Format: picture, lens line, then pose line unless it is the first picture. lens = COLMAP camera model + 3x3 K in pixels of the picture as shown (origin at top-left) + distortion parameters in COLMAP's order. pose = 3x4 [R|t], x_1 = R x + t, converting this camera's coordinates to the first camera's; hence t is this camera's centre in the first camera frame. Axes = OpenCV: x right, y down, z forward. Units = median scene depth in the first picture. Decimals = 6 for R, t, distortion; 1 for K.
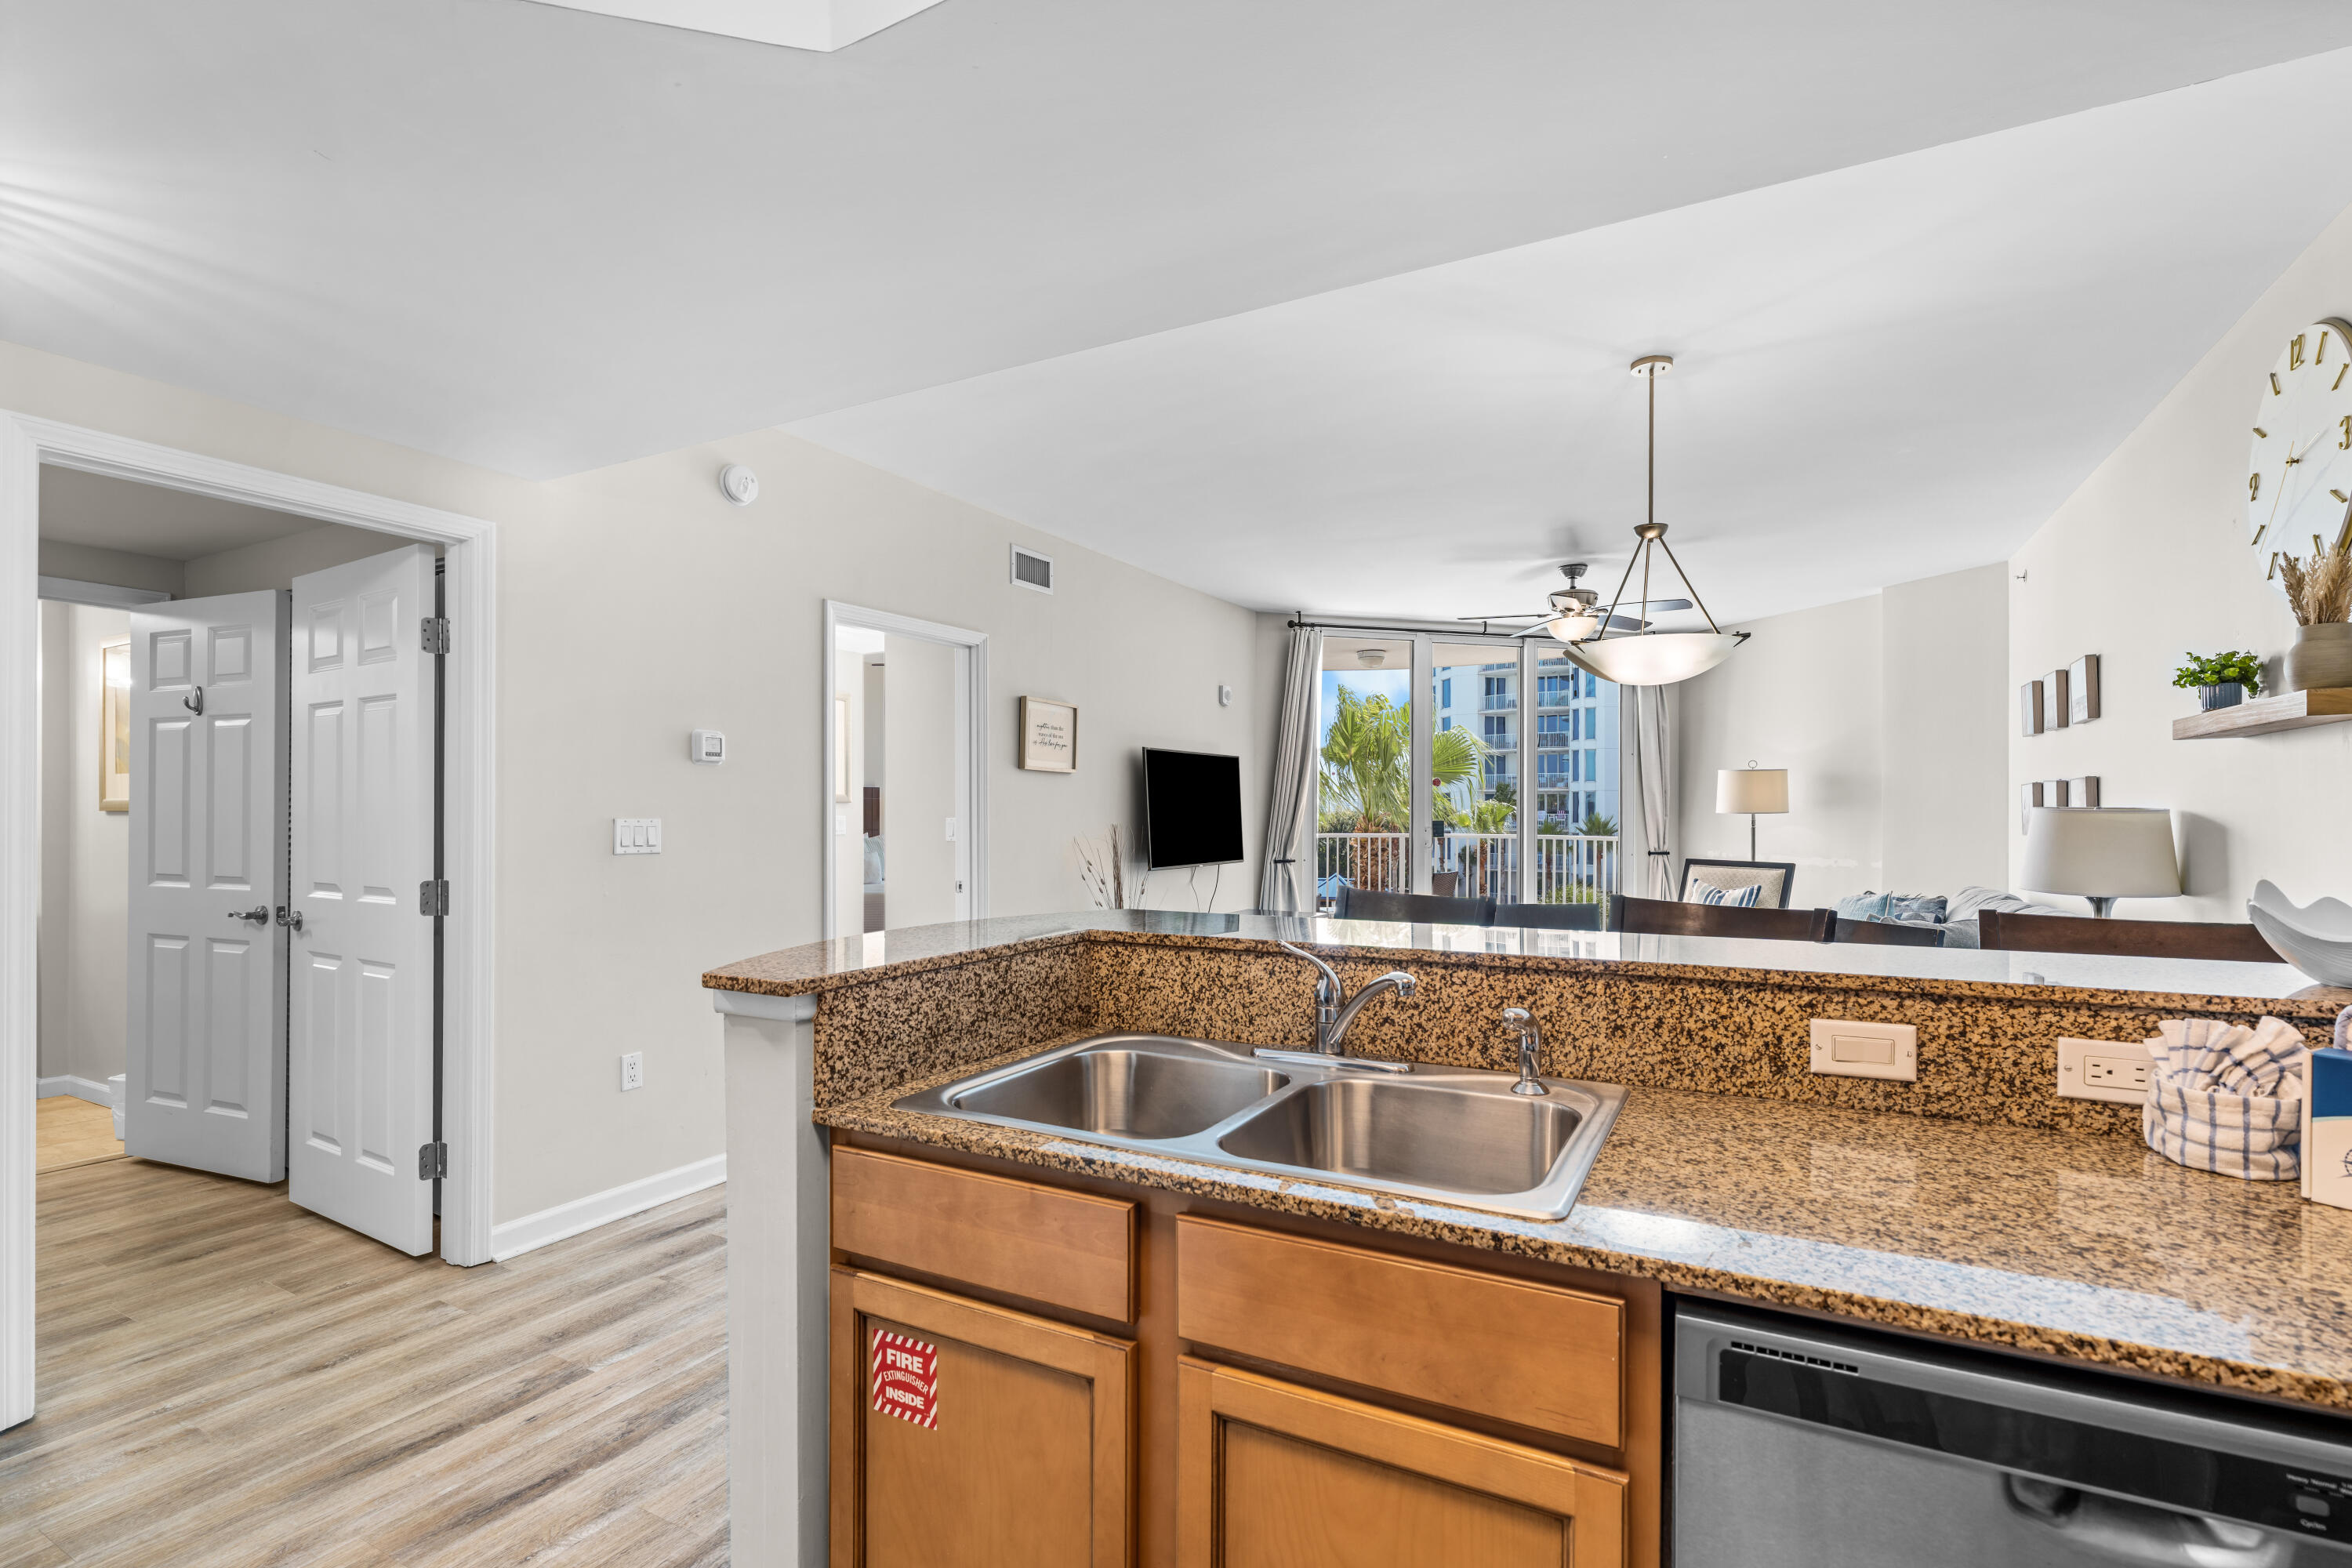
lens RADIAL K [[1086.1, 0, 1177.5], [0, 1086.1, 813.2], [0, 0, 1]] dist [-0.003437, -0.000356]
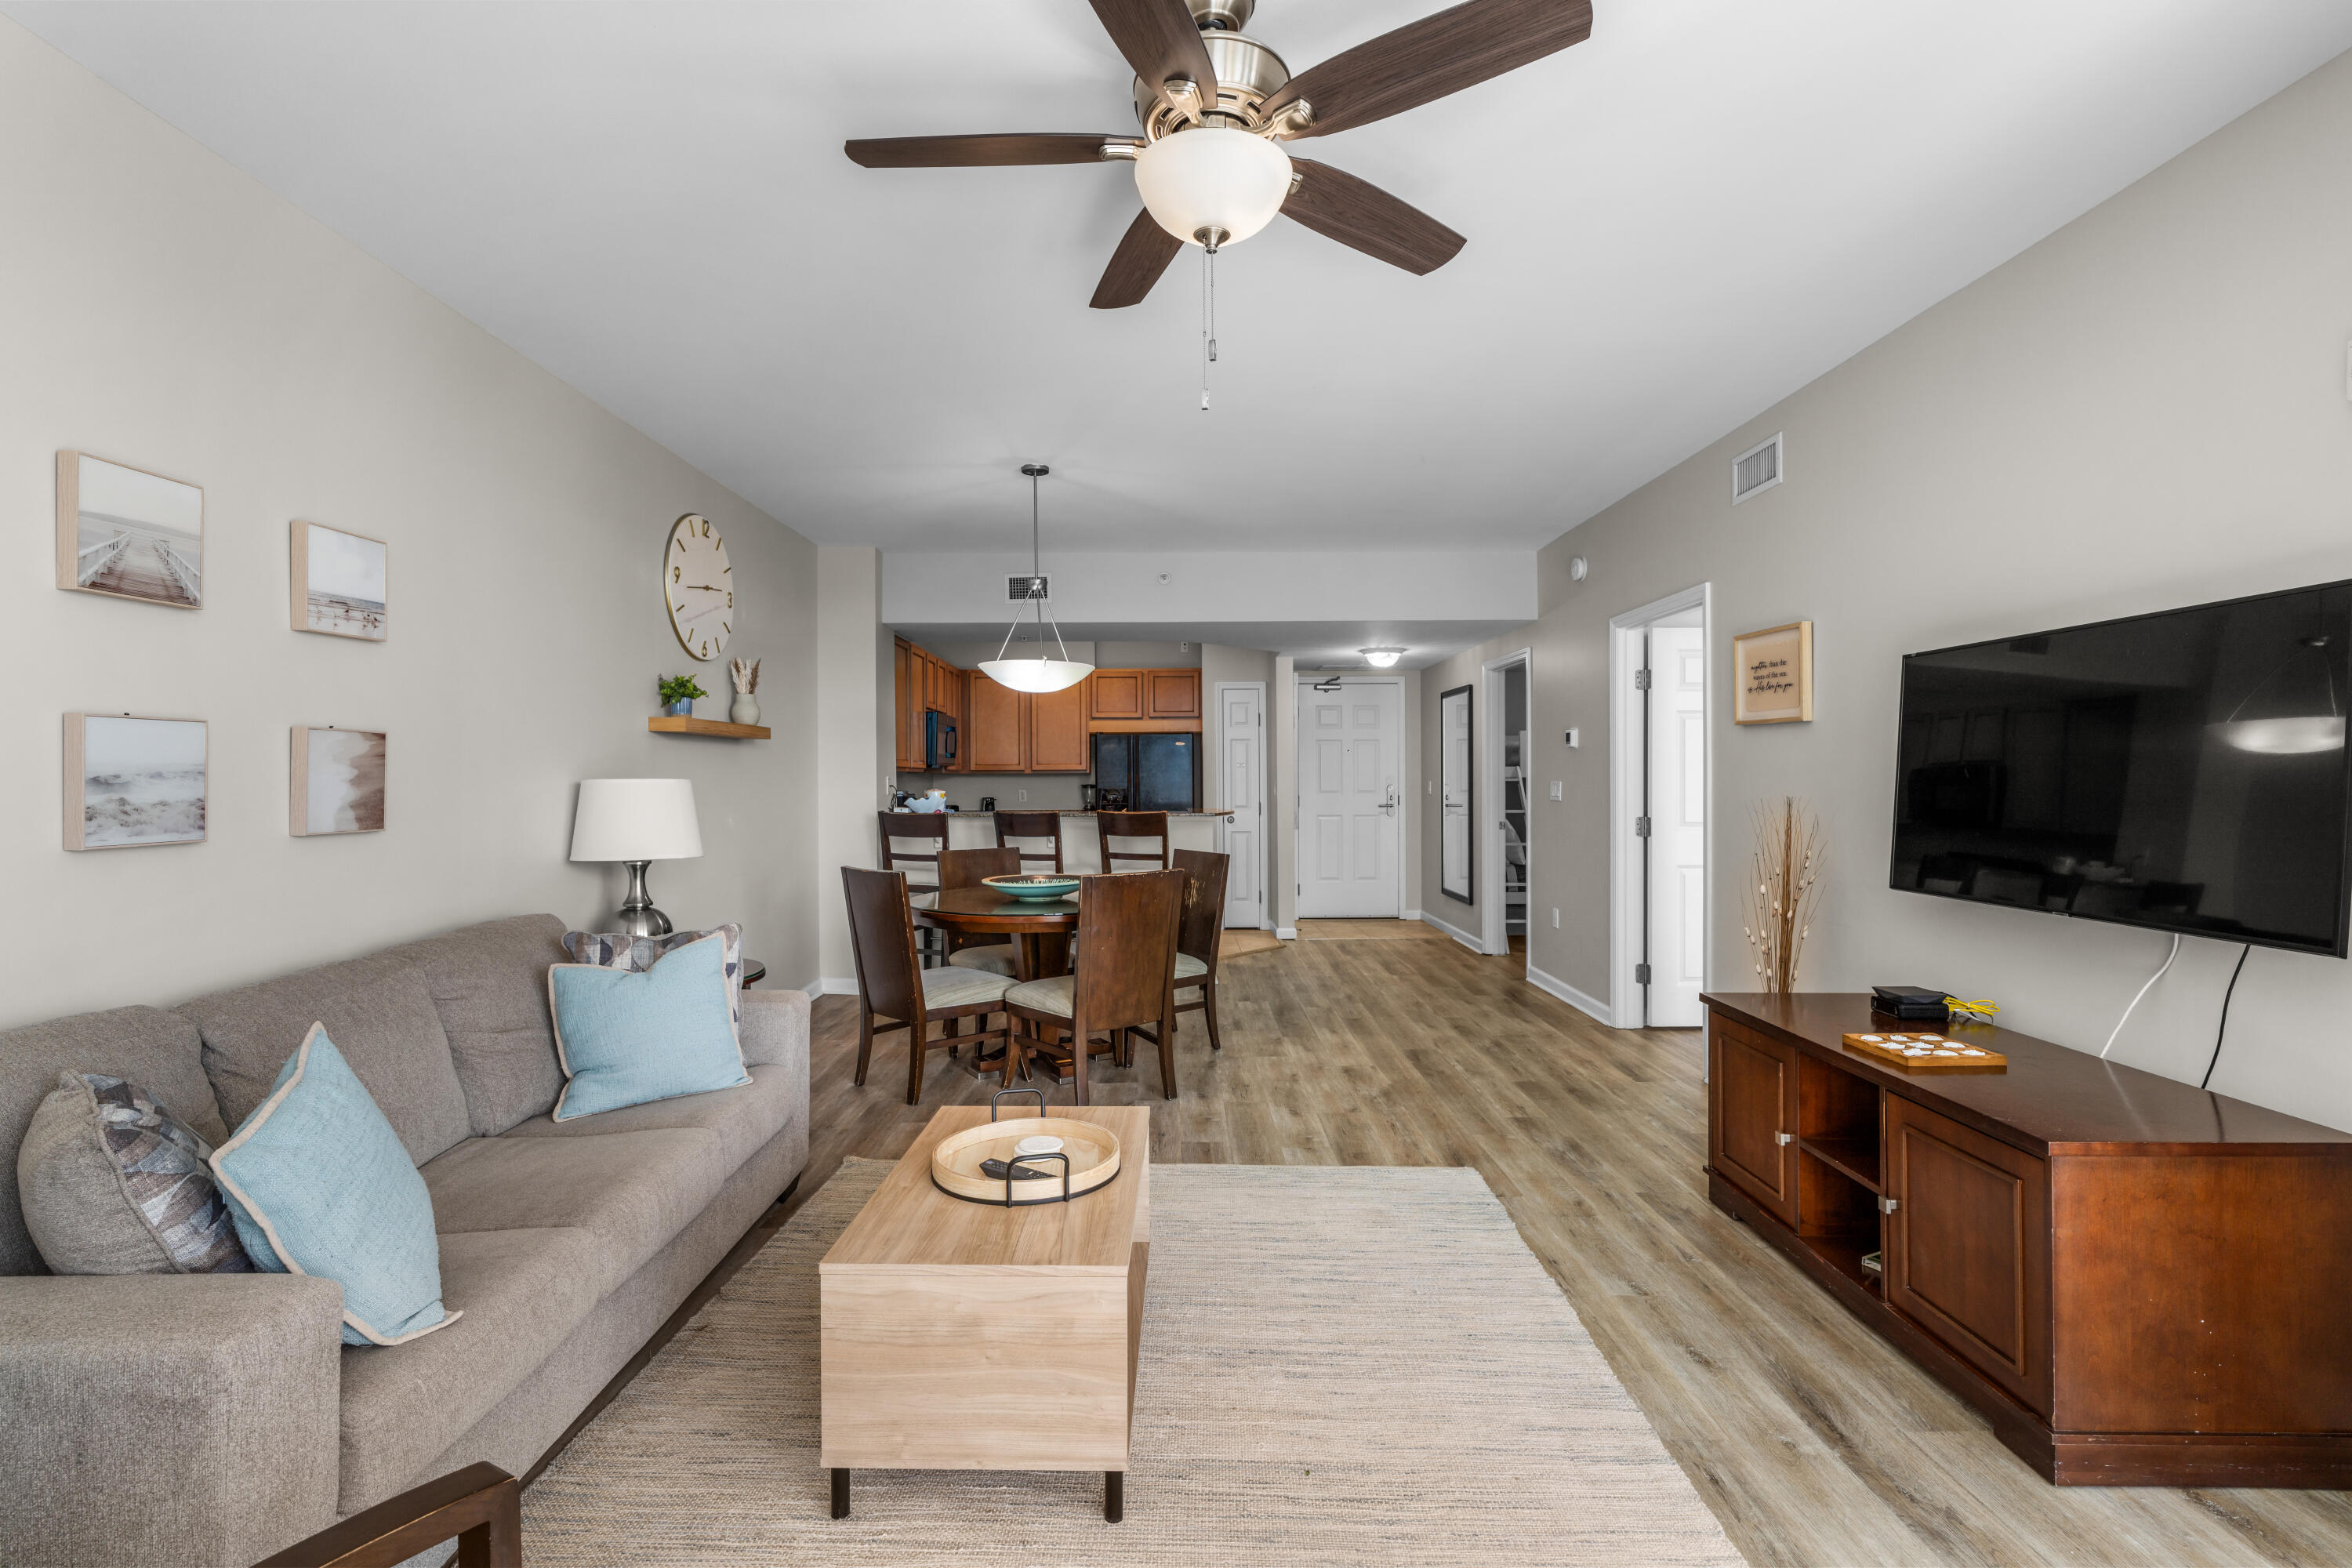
lens RADIAL K [[1056.7, 0, 1170.6], [0, 1056.7, 782.8], [0, 0, 1]] dist [-0.001651, -0.000108]
pose [[-0.877103, 0.007370, -0.480246, 1.114210], [0.005624, 0.999971, 0.005075, -0.005998], [0.480270, 0.001751, -0.877119, 2.702273]]
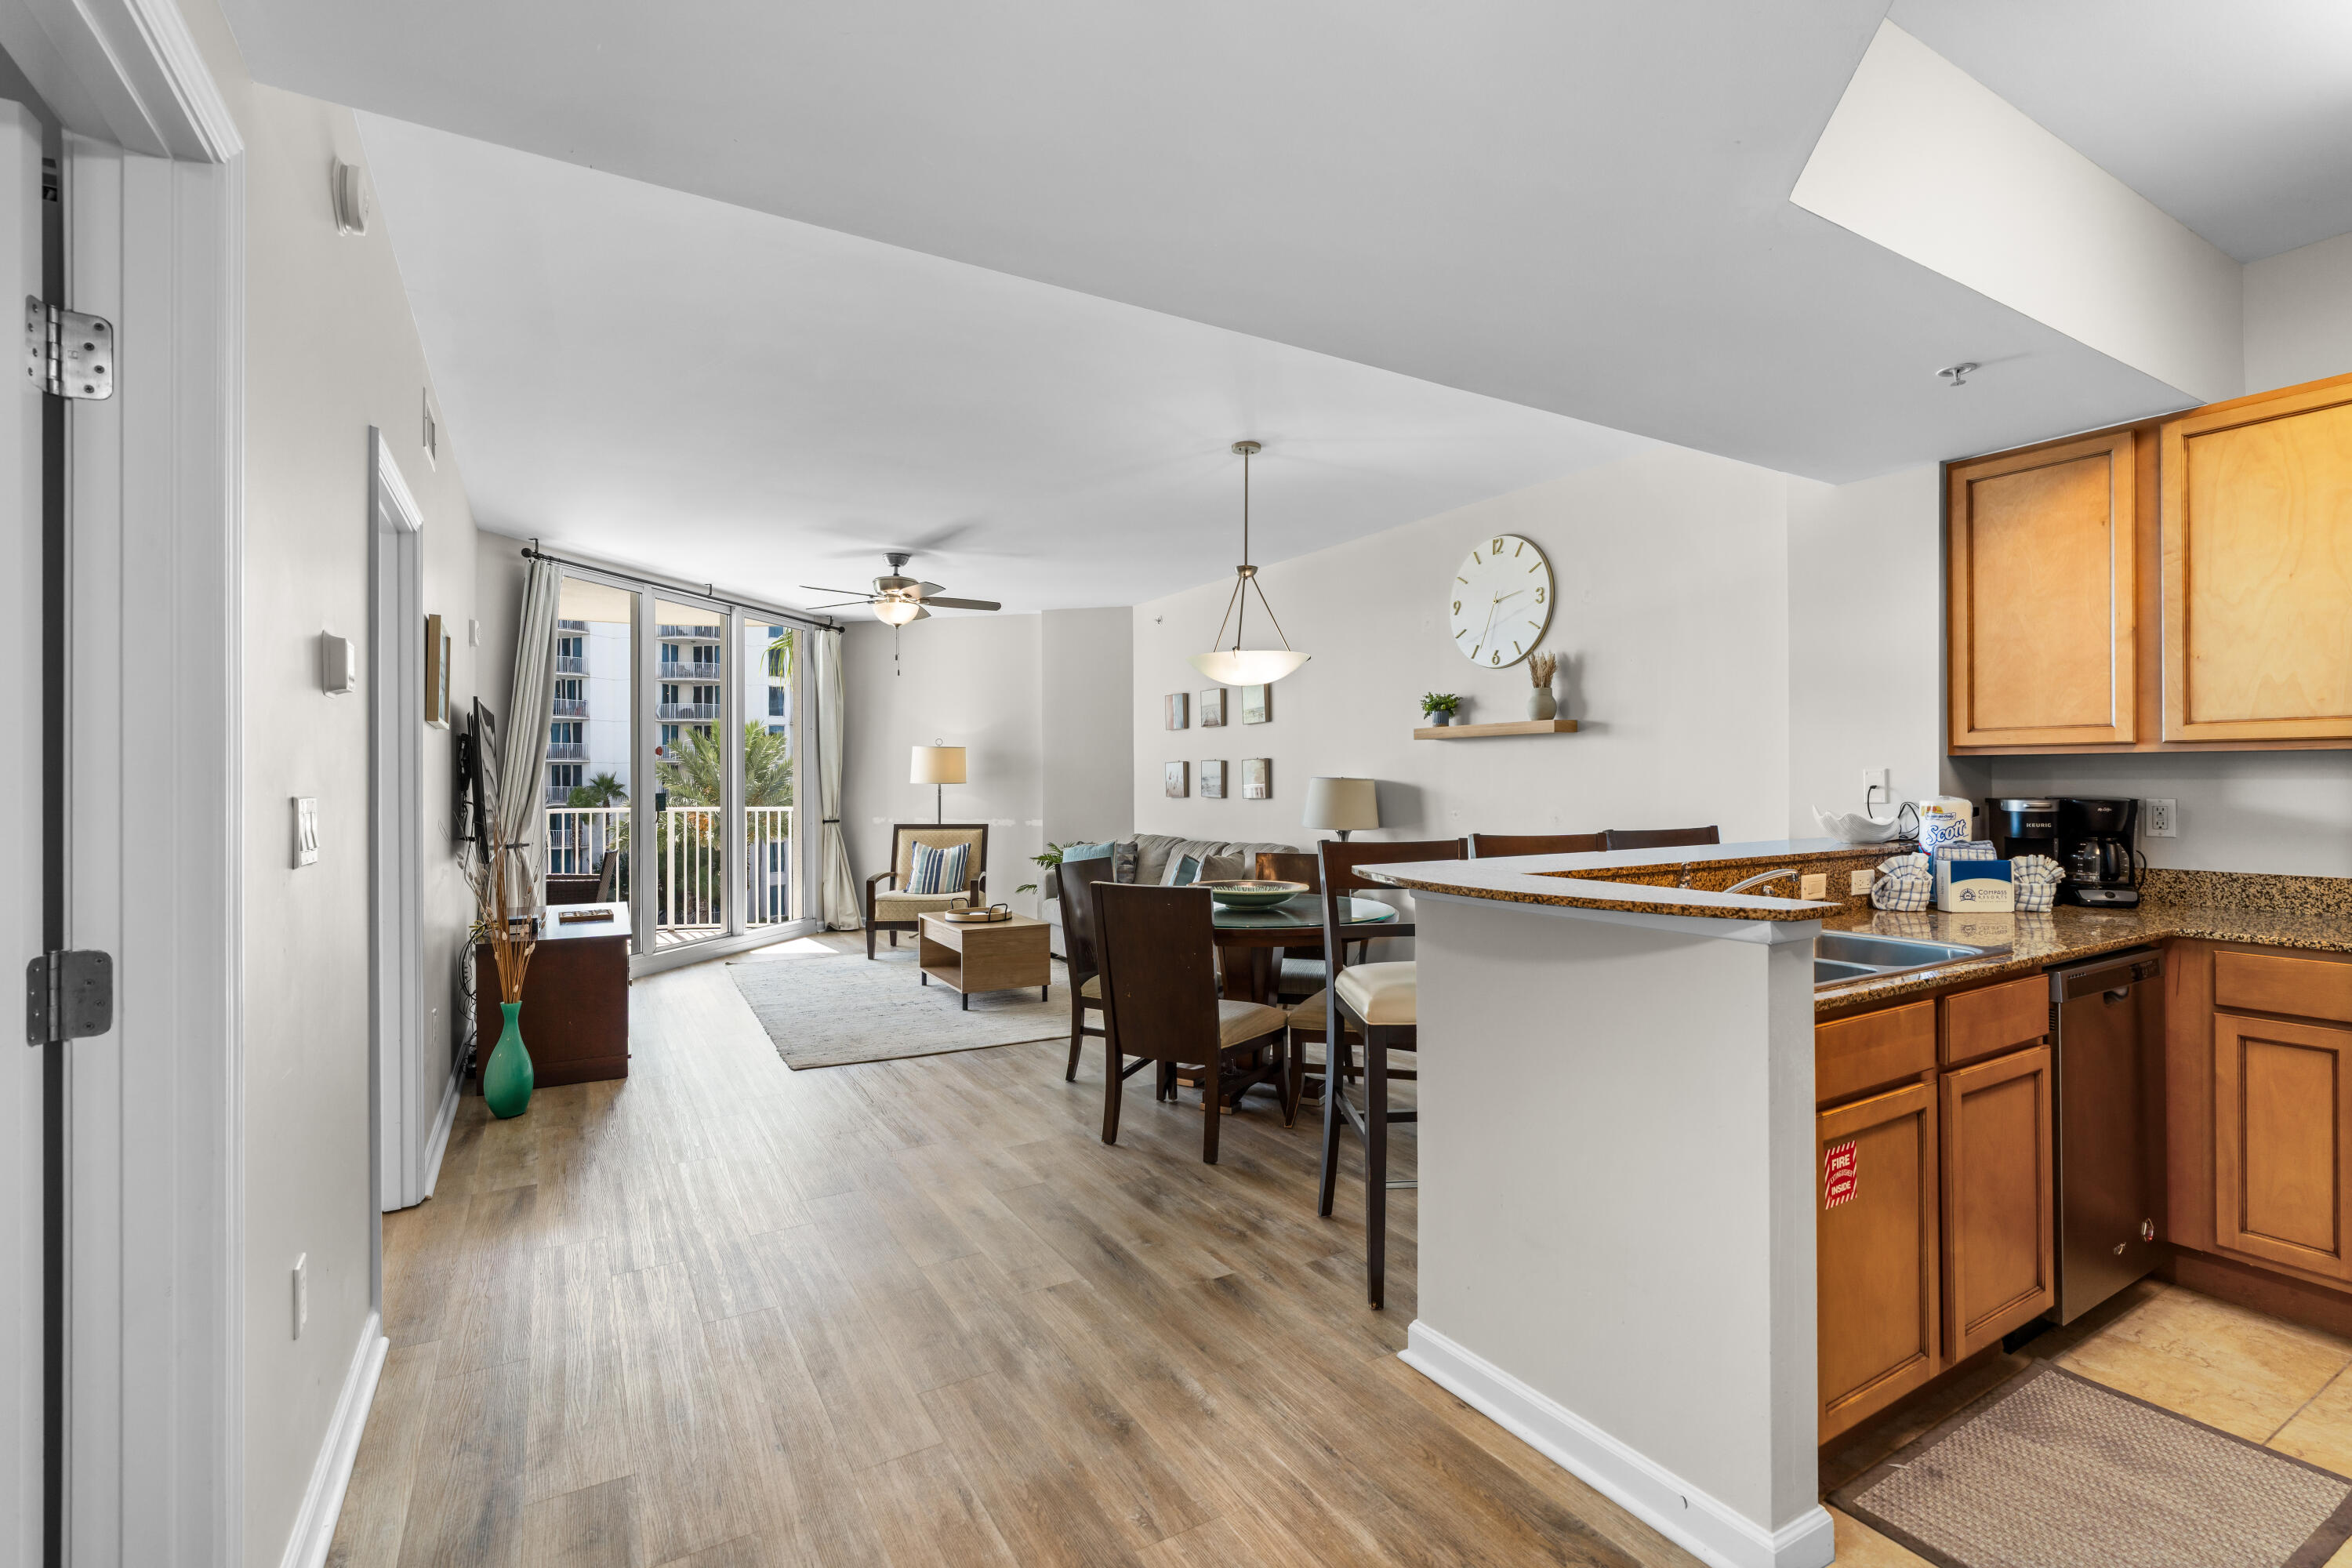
lens RADIAL K [[1064.5, 0, 1176.7], [0, 1064.5, 776.9], [0, 0, 1]] dist [-0.006819, 0.001440]
pose [[0.513959, 0.001008, 0.857814, -0.860587], [0.005922, 0.999971, -0.004723, -0.000266], [-0.857794, 0.007507, 0.513938, 0.466601]]
